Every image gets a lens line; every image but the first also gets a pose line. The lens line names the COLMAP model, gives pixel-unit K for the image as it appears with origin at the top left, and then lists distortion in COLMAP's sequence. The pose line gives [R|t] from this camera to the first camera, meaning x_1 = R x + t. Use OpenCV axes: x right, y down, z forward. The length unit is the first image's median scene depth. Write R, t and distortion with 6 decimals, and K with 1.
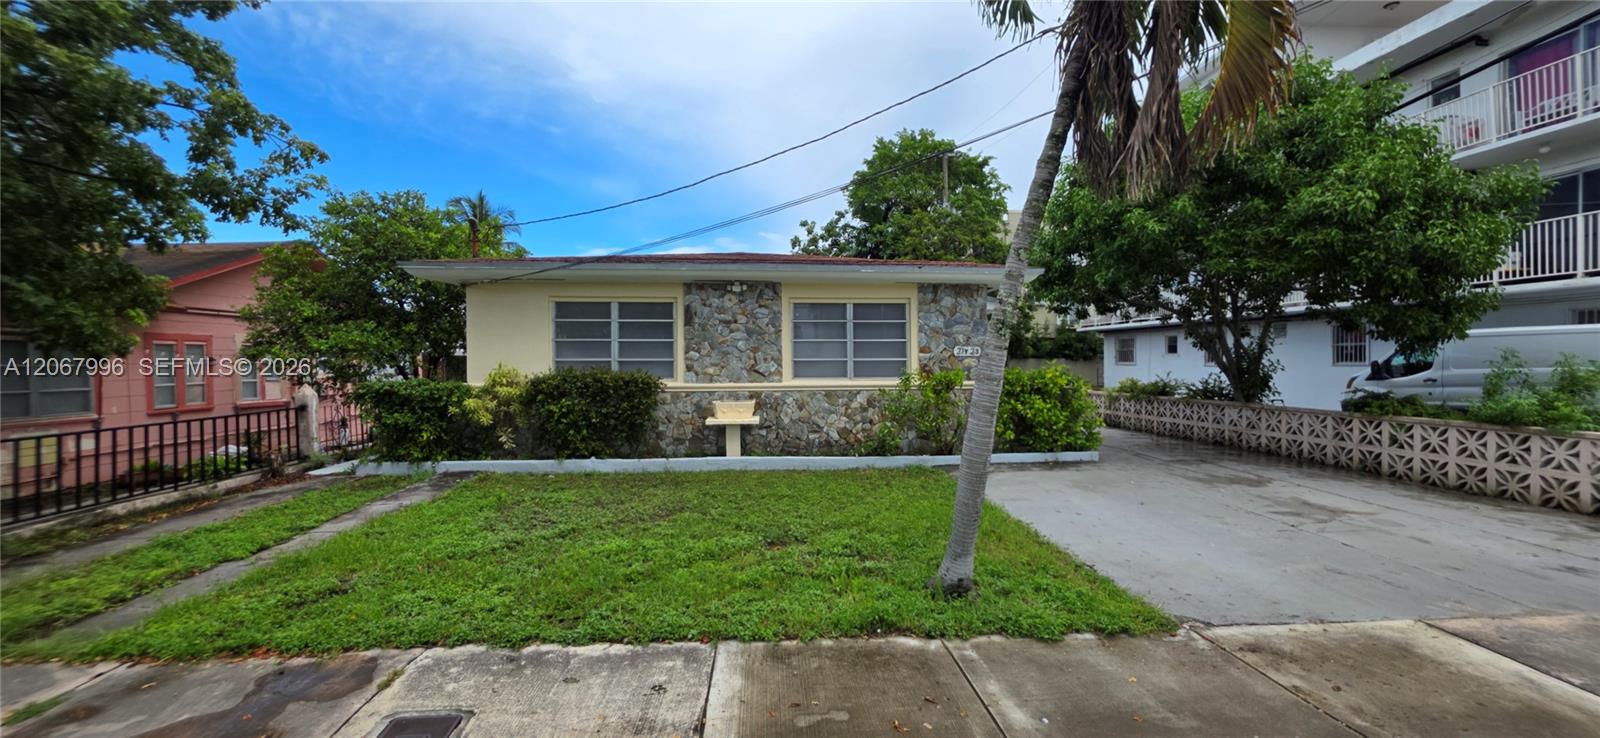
lens RADIAL K [[639.7, 0, 804.7], [0, 639.7, 362.7], [0, 0, 1]] dist [-0.001632, 0.000205]
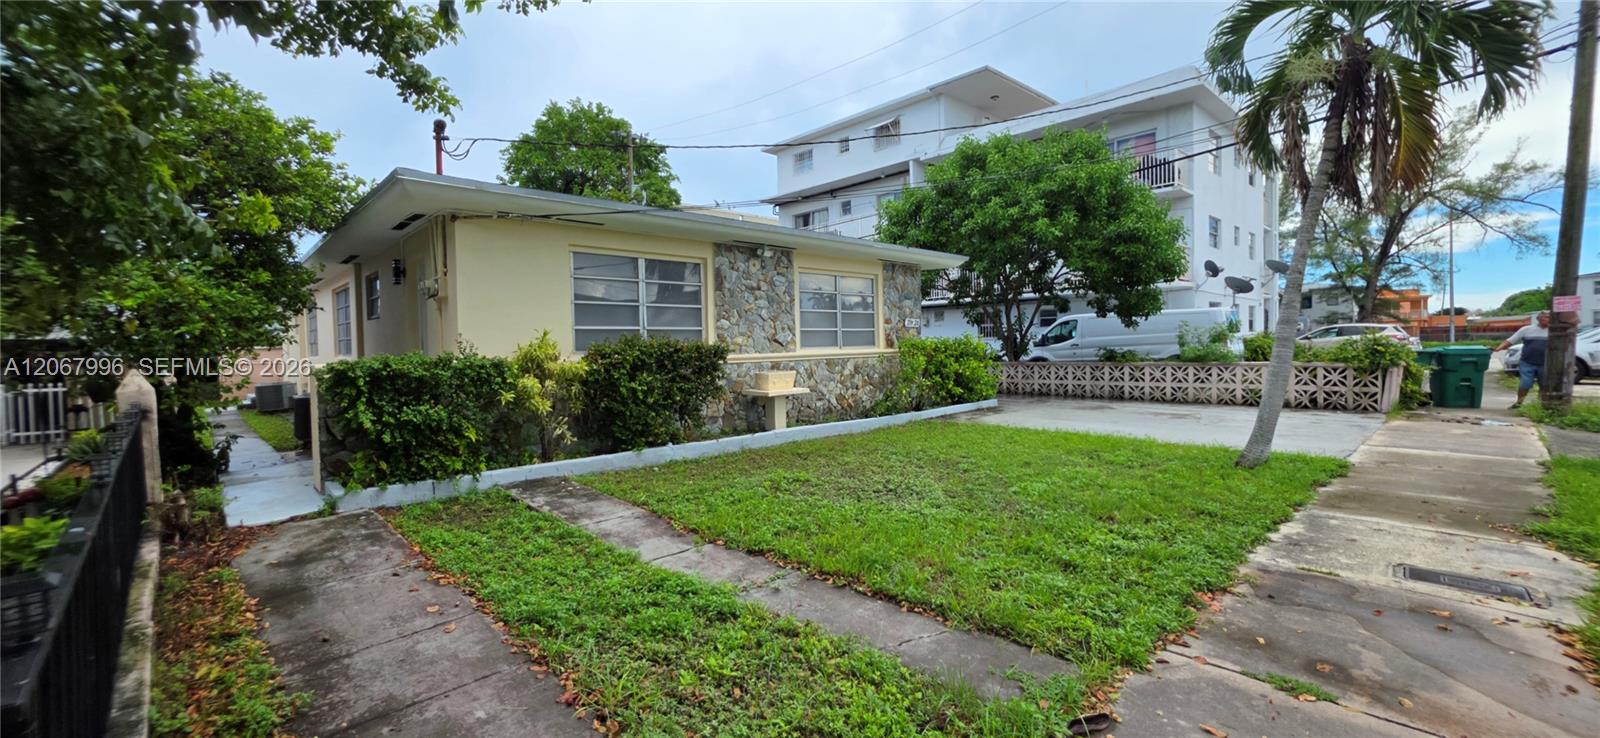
lens RADIAL K [[639.7, 0, 804.7], [0, 639.7, 362.7], [0, 0, 1]] dist [-0.001632, 0.000205]
pose [[0.769296, -0.029923, 0.638192, -0.665216], [0.020980, 0.999547, 0.021576, 0.026447], [-0.638548, -0.003209, 0.769575, 0.229674]]
